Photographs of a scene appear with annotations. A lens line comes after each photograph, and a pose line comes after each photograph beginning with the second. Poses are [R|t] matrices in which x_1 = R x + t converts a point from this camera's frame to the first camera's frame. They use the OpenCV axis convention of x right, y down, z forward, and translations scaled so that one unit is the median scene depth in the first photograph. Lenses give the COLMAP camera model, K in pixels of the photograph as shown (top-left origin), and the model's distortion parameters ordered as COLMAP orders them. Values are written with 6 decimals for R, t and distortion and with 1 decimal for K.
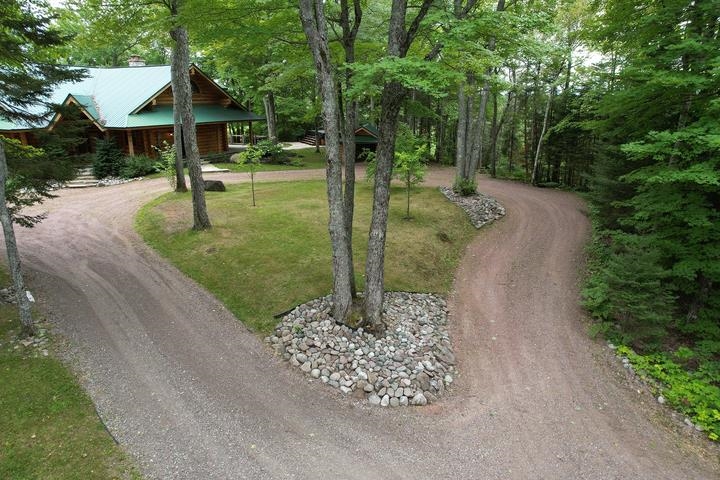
lens RADIAL K [[460.9, 0, 360.0], [0, 460.9, 239.9], [0, 0, 1]] dist [-0.051646, 0.025925]
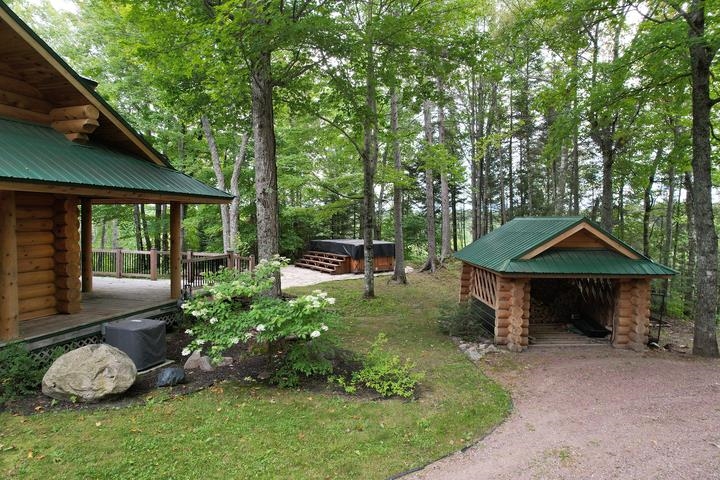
lens RADIAL K [[460.9, 0, 359.9], [0, 460.9, 240.5], [0, 0, 1]] dist [-0.051646, 0.025925]
pose [[0.990545, -0.003393, 0.137145, -0.138182], [0.036516, 0.970150, -0.239741, -0.137453], [-0.132238, 0.242482, 0.961101, 0.601398]]
